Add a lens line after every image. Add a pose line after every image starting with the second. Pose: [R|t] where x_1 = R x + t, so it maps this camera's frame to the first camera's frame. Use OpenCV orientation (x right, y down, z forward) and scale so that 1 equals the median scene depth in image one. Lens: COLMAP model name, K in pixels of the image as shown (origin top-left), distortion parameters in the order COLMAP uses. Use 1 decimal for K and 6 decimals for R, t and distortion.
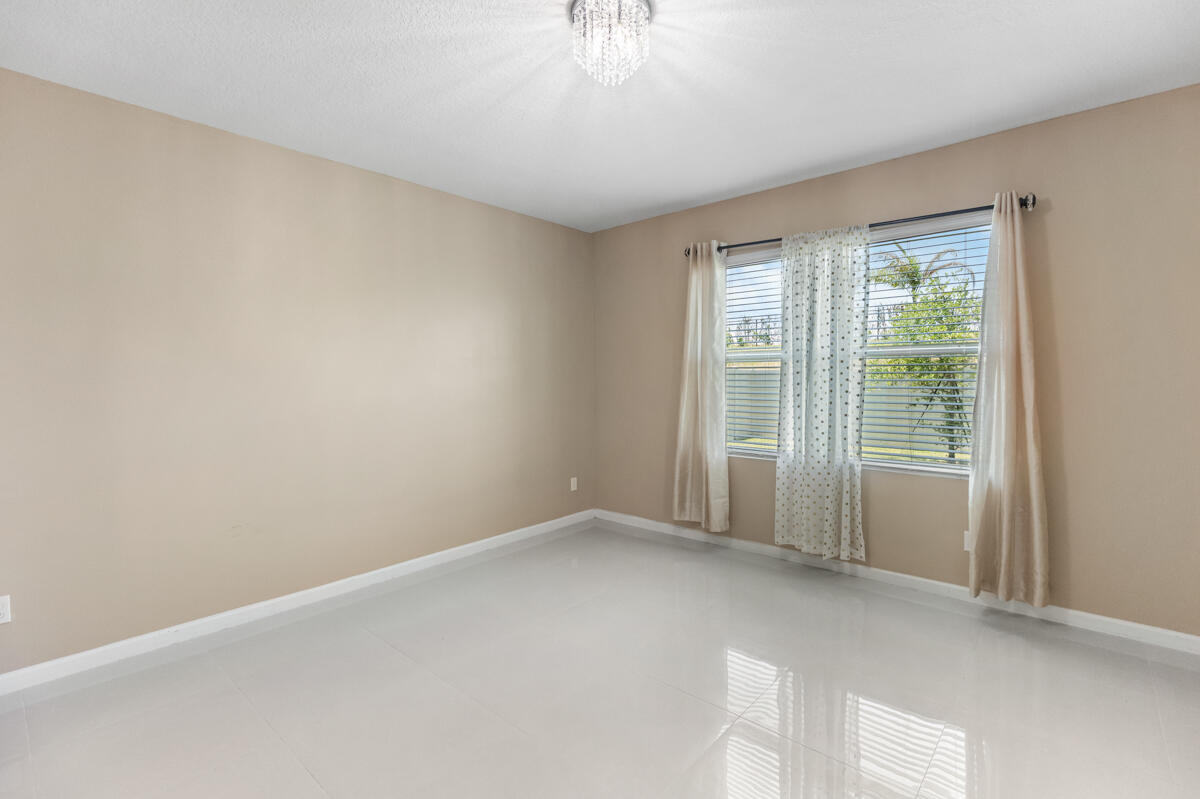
lens RADIAL K [[558.7, 0, 600.5], [0, 558.7, 396.8], [0, 0, 1]] dist [0.009373, -0.000977]
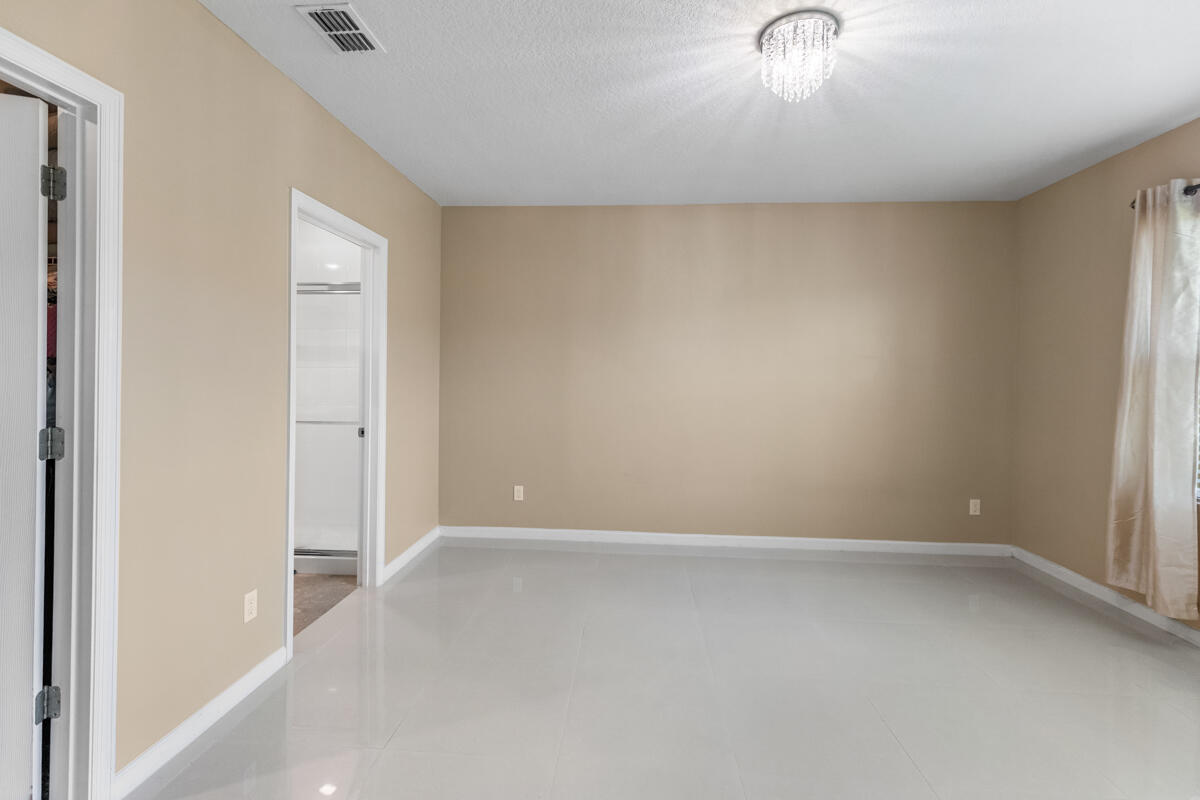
lens RADIAL K [[558.7, 0, 595.6], [0, 558.7, 373.4], [0, 0, 1]] dist [0.009373, -0.000977]
pose [[0.605268, 0.013915, -0.795900, 0.316432], [-0.046820, 0.998739, -0.018144, -0.001348], [0.794643, 0.048246, 0.605156, 0.043399]]
